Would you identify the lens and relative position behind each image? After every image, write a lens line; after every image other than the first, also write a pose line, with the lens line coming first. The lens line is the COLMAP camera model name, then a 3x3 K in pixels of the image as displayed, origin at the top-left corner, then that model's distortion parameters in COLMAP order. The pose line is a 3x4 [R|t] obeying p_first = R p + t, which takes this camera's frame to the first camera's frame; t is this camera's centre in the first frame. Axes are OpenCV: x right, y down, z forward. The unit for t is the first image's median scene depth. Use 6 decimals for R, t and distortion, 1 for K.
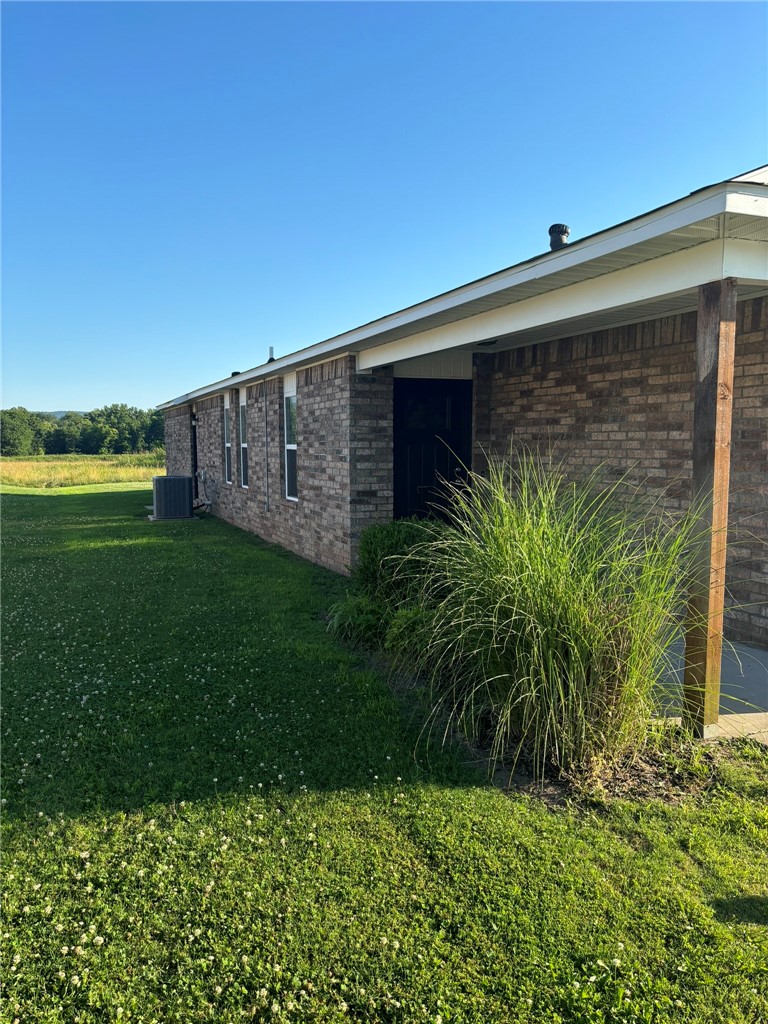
lens RADIAL K [[766.6, 0, 383.0], [0, 766.6, 511.7], [0, 0, 1]] dist [0.027892, -0.019571]
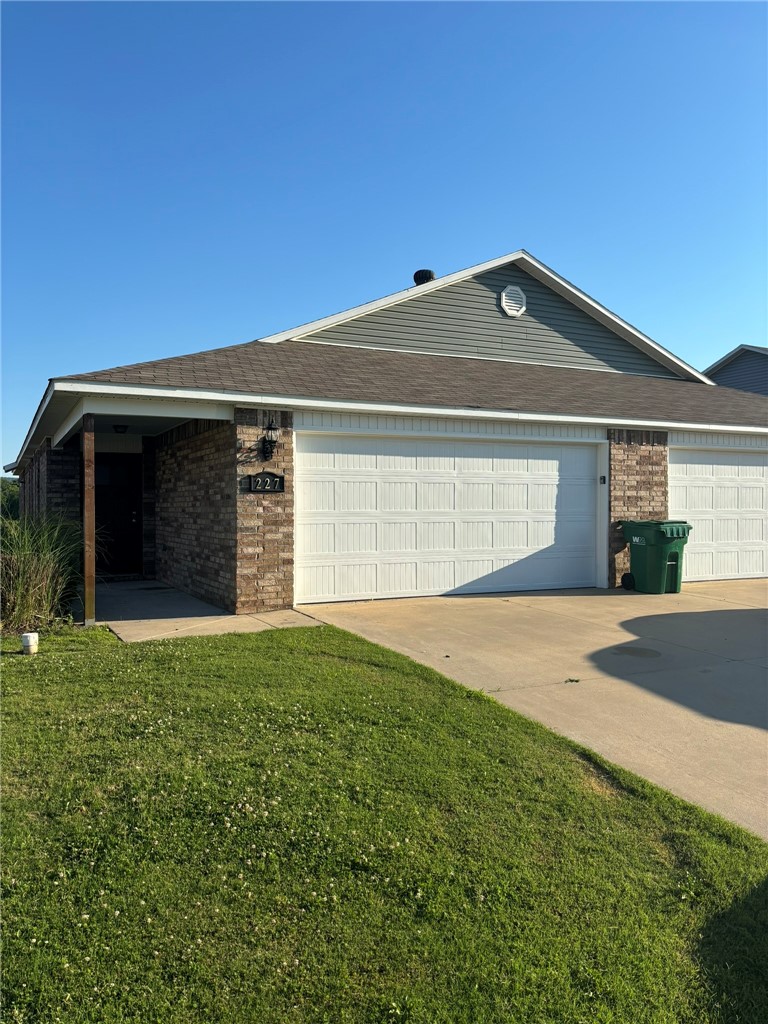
lens RADIAL K [[766.6, 0, 385.5], [0, 766.6, 508.2], [0, 0, 1]] dist [0.027892, -0.019571]
pose [[0.997345, 0.001555, 0.072803, 0.515523], [0.005033, 0.995909, -0.090220, 0.079853], [-0.072645, 0.090347, 0.993257, -0.566601]]
